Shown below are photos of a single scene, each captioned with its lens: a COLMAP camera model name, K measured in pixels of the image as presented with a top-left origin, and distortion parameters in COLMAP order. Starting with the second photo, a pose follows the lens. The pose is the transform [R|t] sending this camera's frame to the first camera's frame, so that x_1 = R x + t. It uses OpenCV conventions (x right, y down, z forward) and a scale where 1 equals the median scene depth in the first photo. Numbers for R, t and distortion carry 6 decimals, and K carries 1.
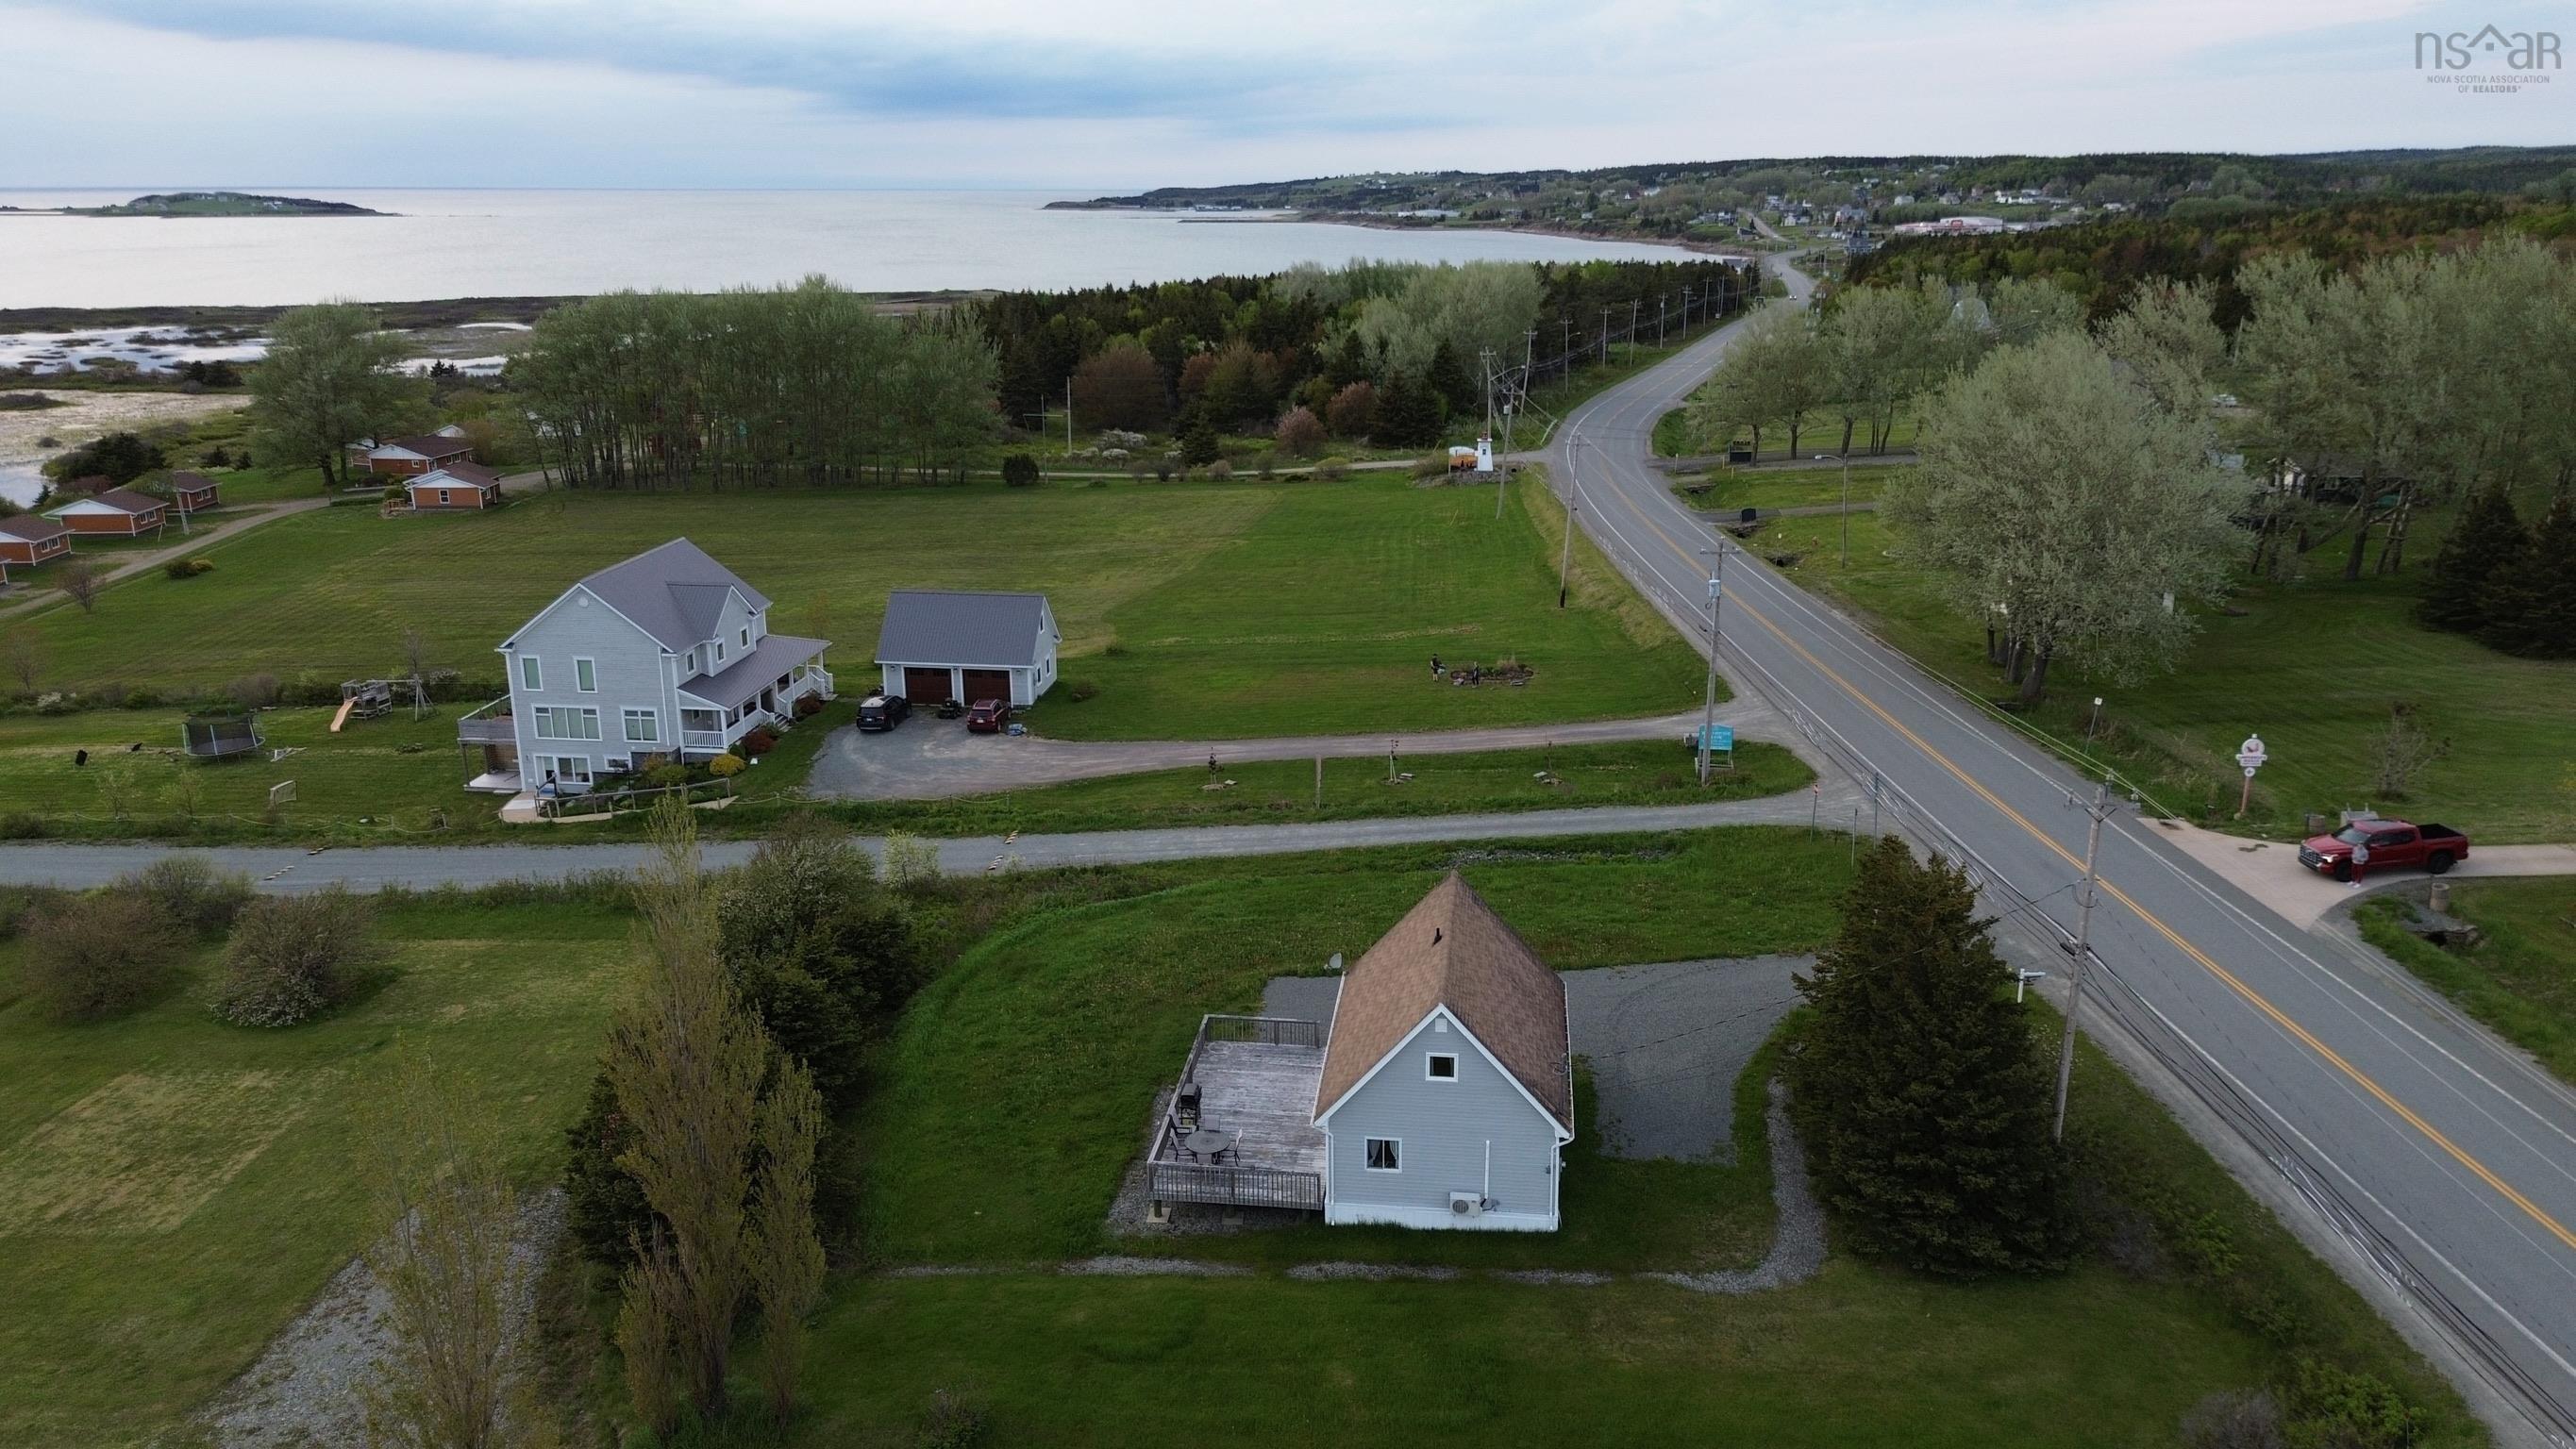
lens RADIAL K [[1809.7, 0, 1283.3], [0, 1809.7, 719.4], [0, 0, 1]] dist [0.080852, -0.085450]
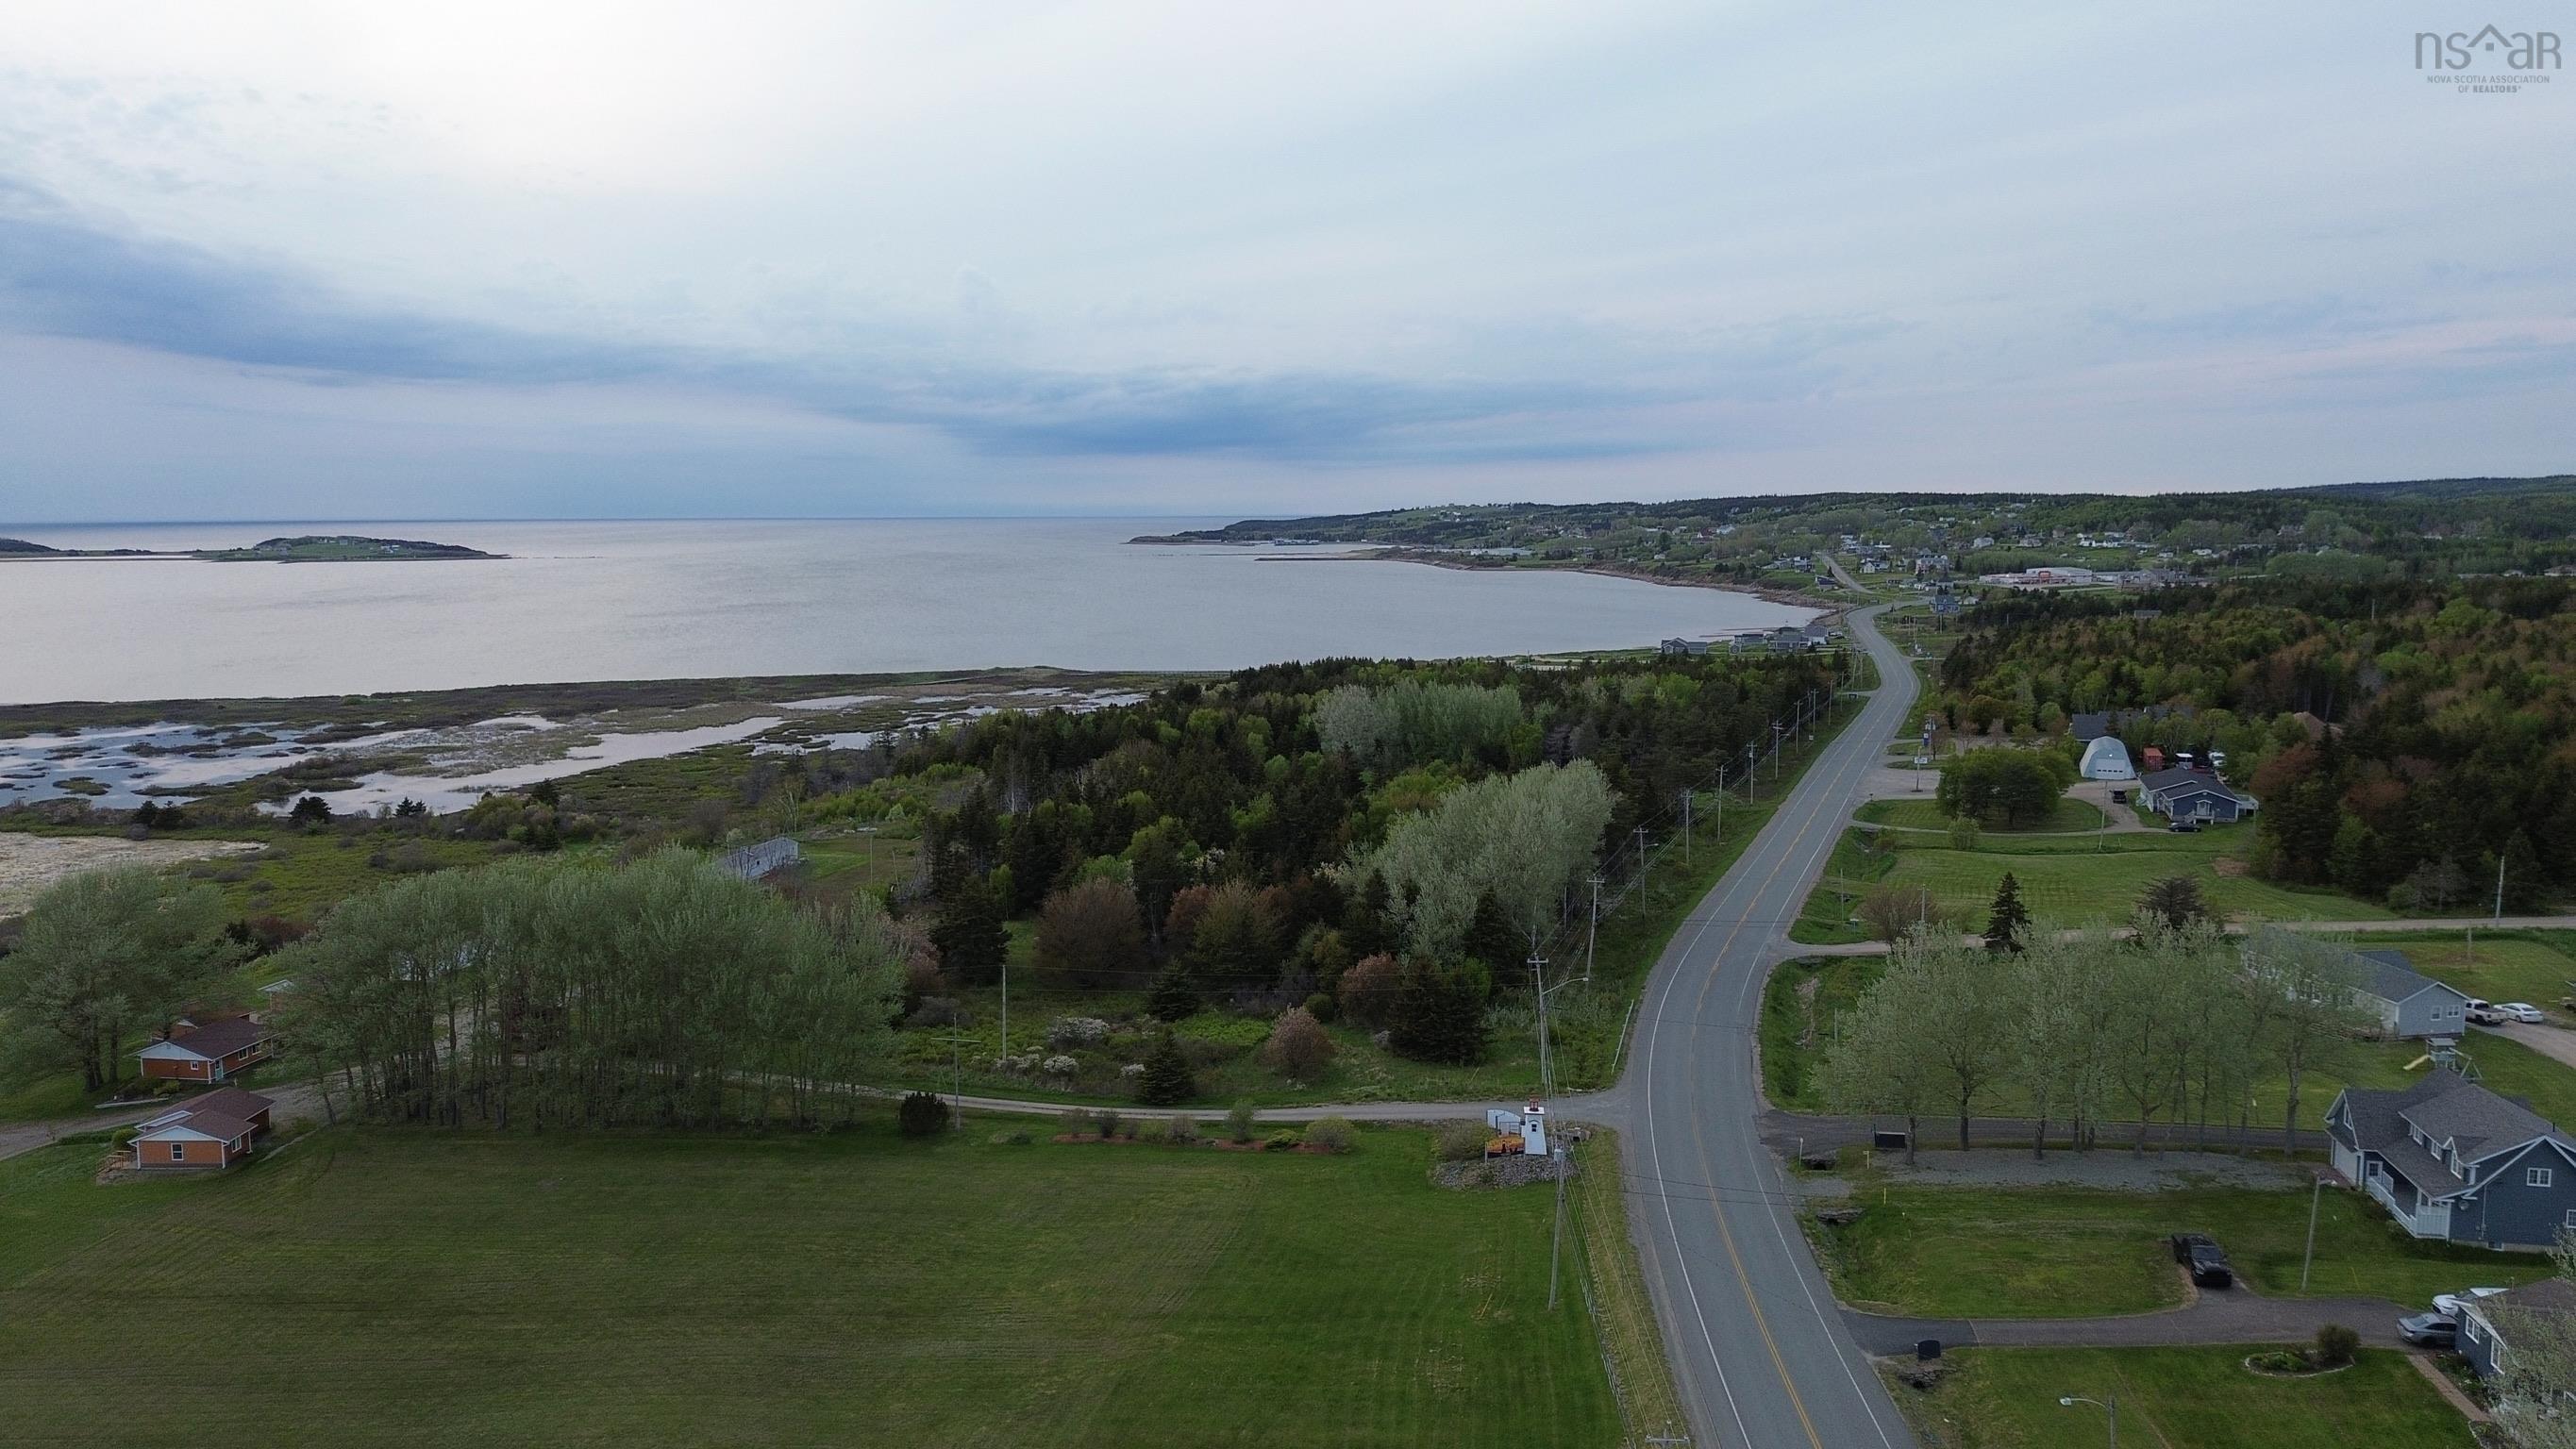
lens RADIAL K [[1809.7, 0, 1283.3], [0, 1809.7, 719.4], [0, 0, 1]] dist [0.080852, -0.085450]
pose [[0.999014, -0.001208, -0.044369, 0.038170], [-0.006294, 0.985674, -0.168545, -0.164719], [0.043937, 0.168658, 0.984695, 0.217666]]
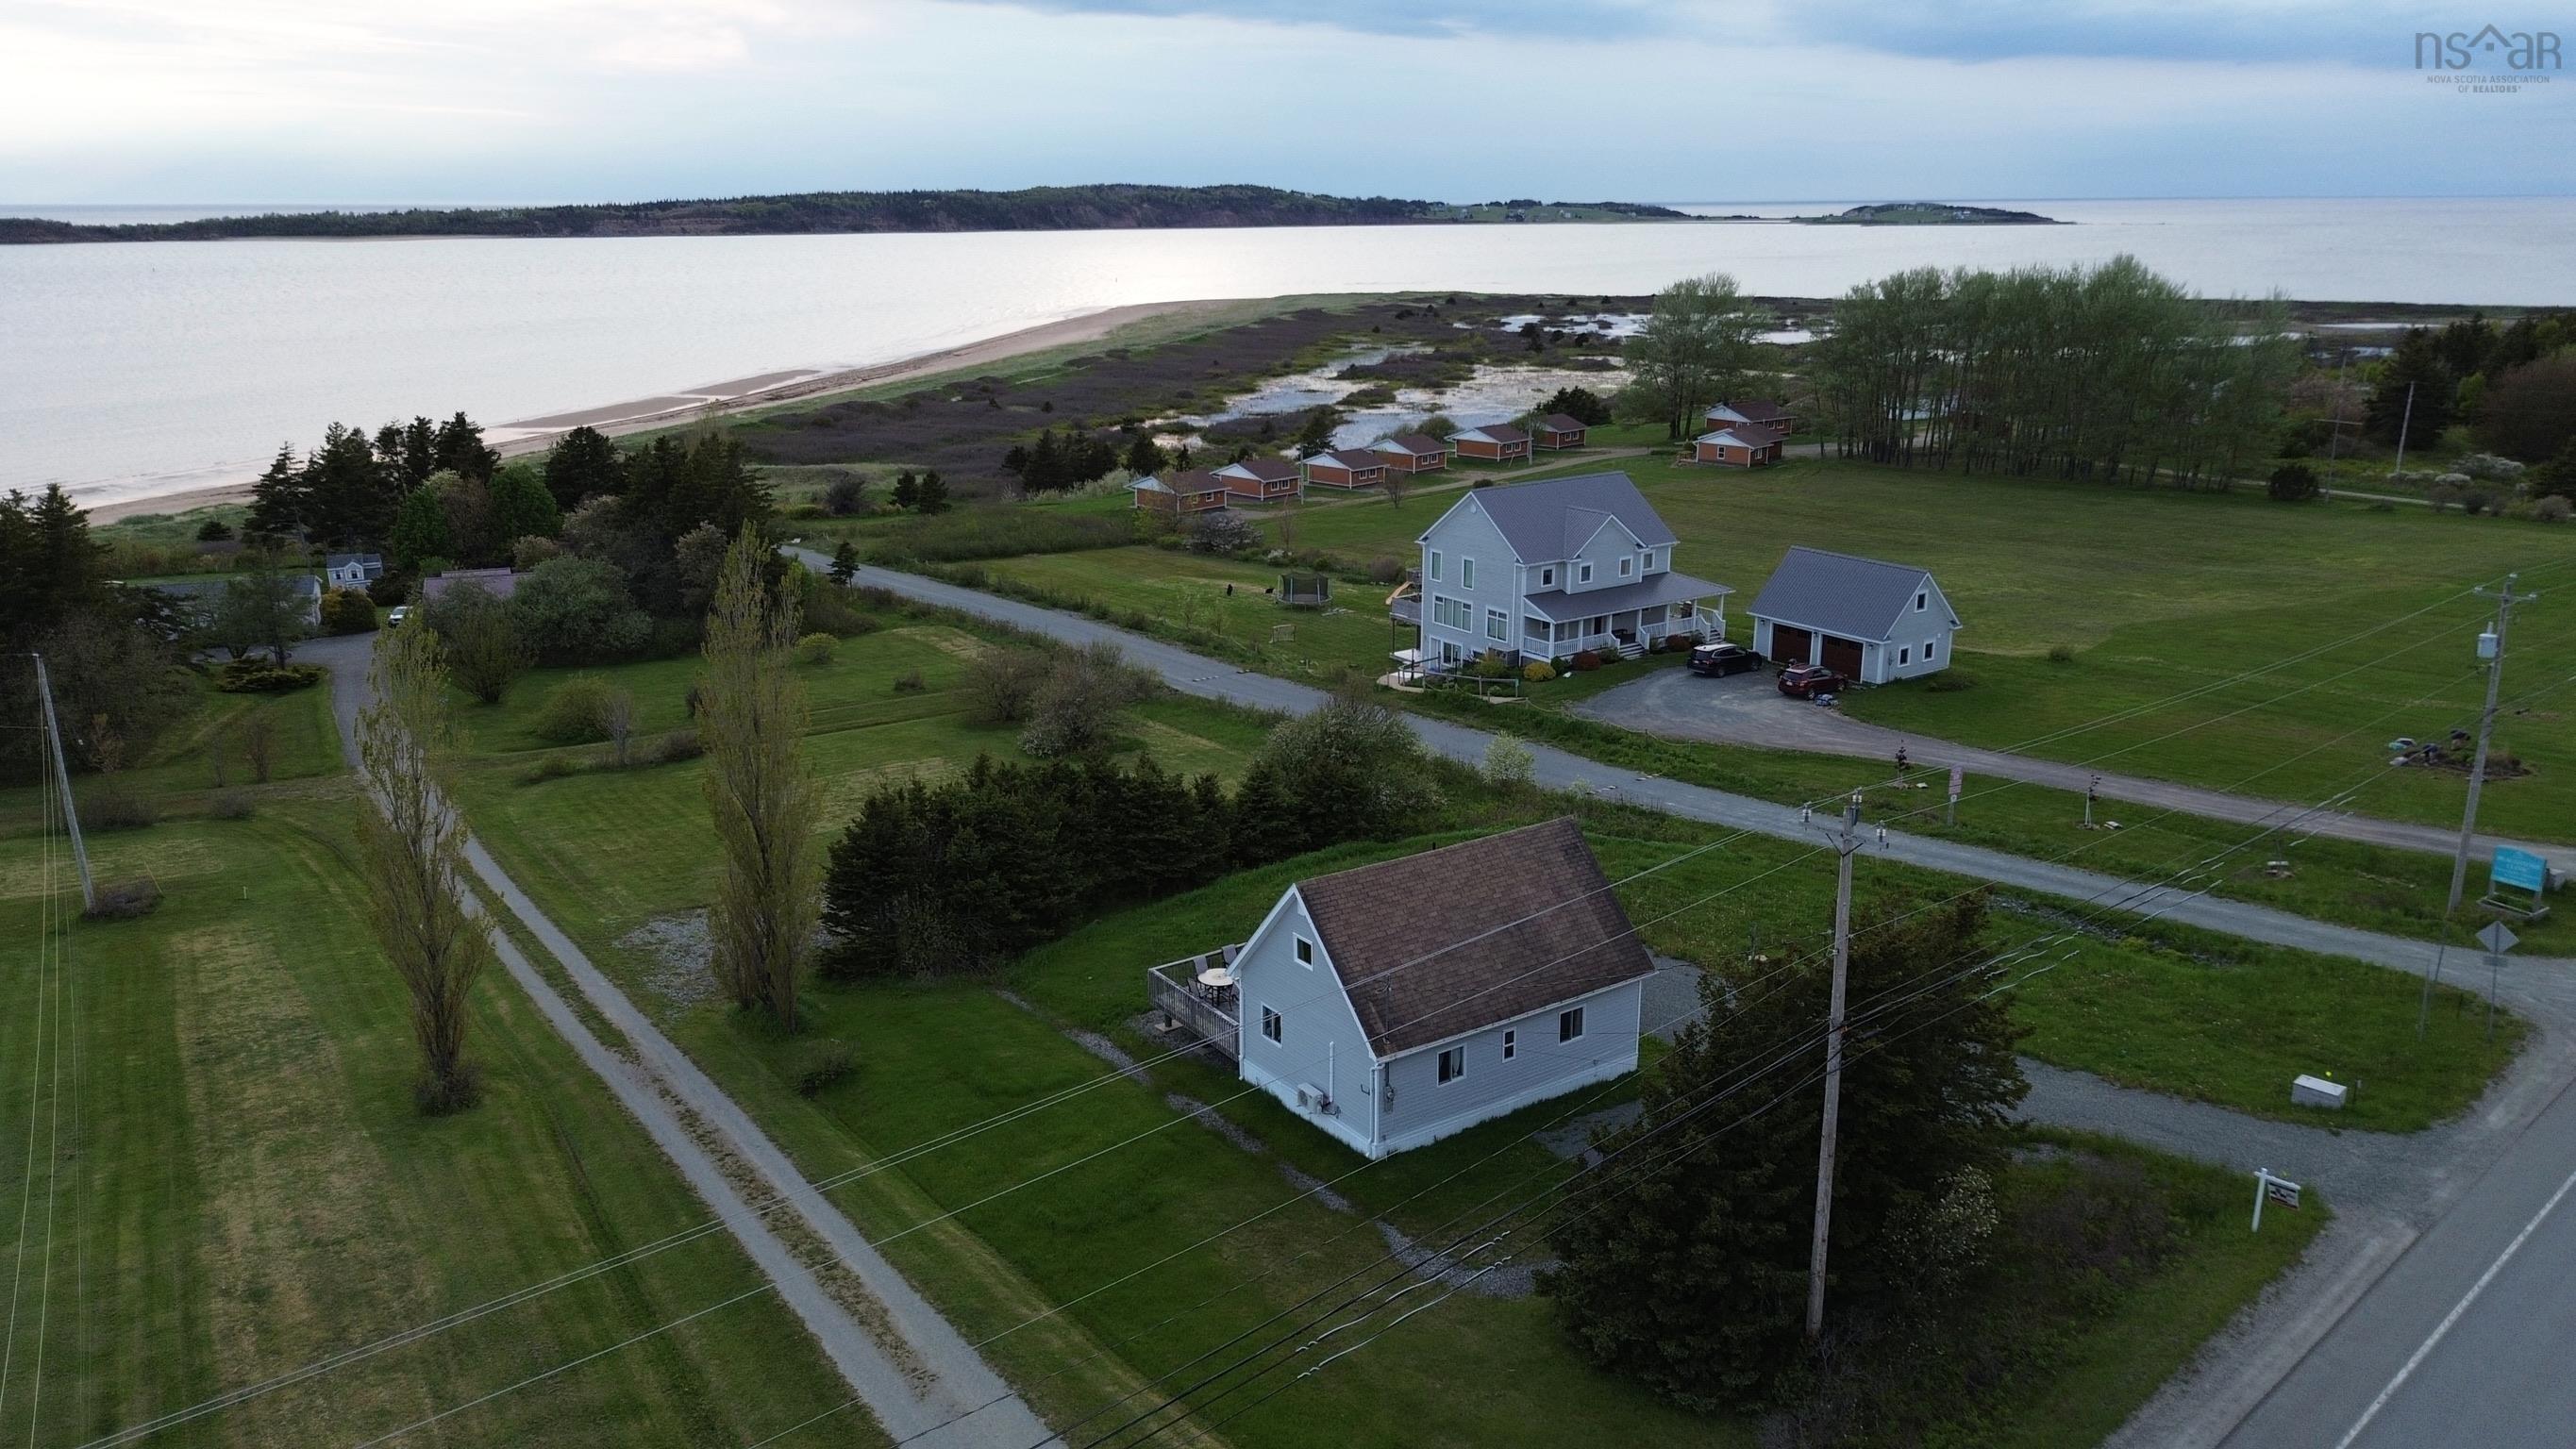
lens RADIAL K [[1804.4, 0, 1281.3], [0, 1804.4, 720.7], [0, 0, 1]] dist [0.117822, -0.171109]
pose [[0.667254, 0.204400, -0.716235, 0.172522], [-0.207388, 0.974566, 0.084918, -0.002937], [0.715376, 0.091877, 0.692673, 0.066895]]
